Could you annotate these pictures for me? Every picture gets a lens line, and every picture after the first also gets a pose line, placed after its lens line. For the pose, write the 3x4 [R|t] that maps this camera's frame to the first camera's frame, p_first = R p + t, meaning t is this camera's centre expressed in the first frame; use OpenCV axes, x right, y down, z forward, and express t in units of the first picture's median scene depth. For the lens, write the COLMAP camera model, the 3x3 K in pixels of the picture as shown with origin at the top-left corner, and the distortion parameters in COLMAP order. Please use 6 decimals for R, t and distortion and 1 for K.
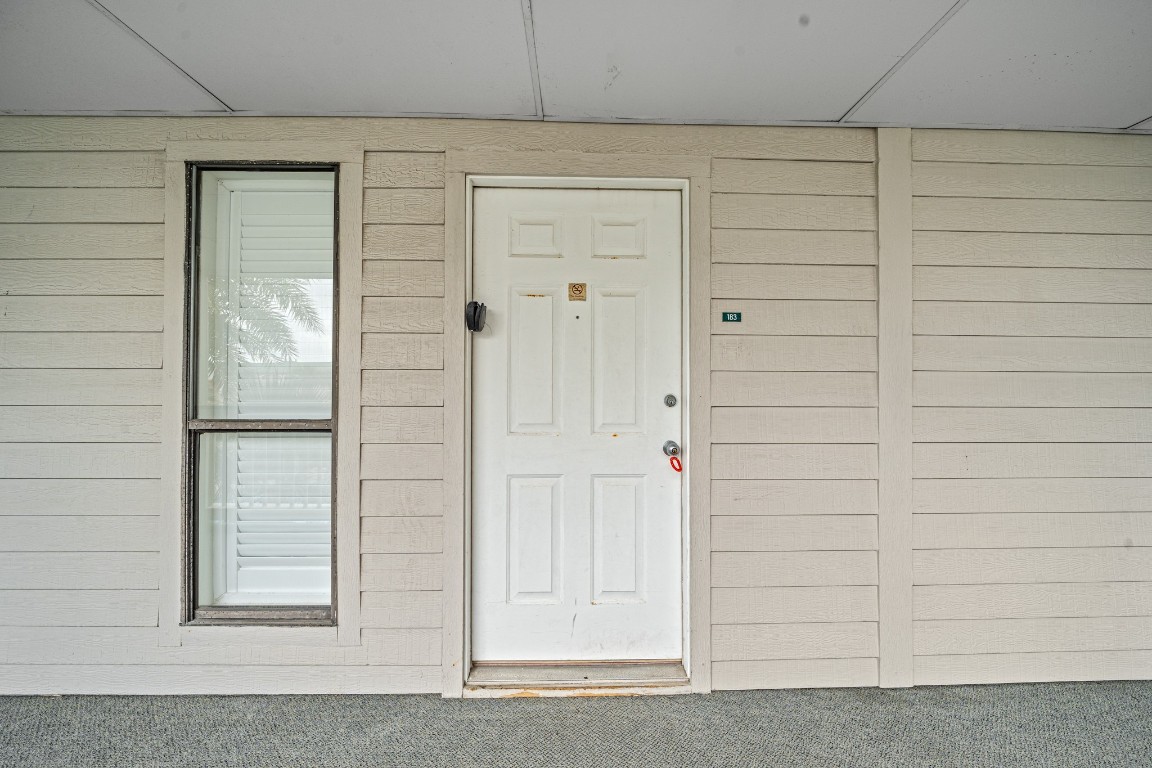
lens RADIAL K [[407.6, 0, 578.9], [0, 407.6, 392.6], [0, 0, 1]] dist [-0.007572, -0.000025]
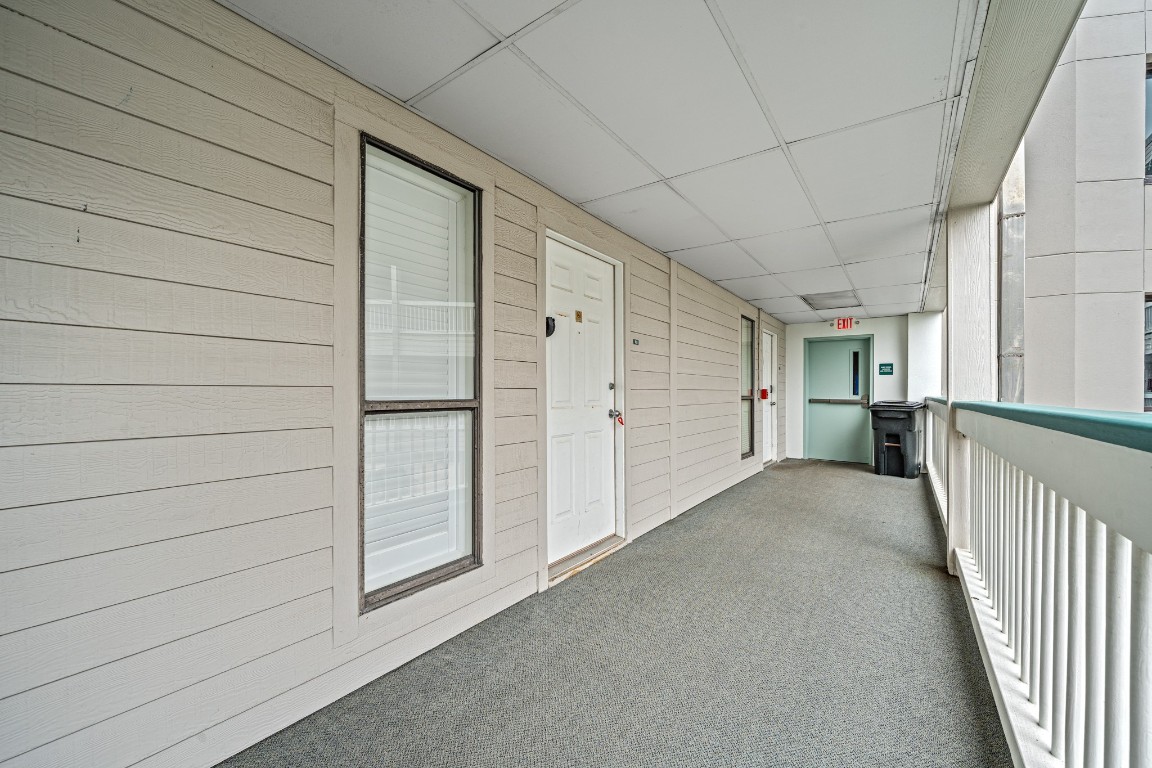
lens RADIAL K [[451.3, 0, 575.3], [0, 451.3, 388.1], [0, 0, 1]] dist [-0.001704, -0.000219]
pose [[0.608949, 0.005231, 0.793192, -1.475283], [-0.010287, 0.999946, 0.001303, 0.028171], [-0.793143, -0.008953, 0.608970, -0.055510]]
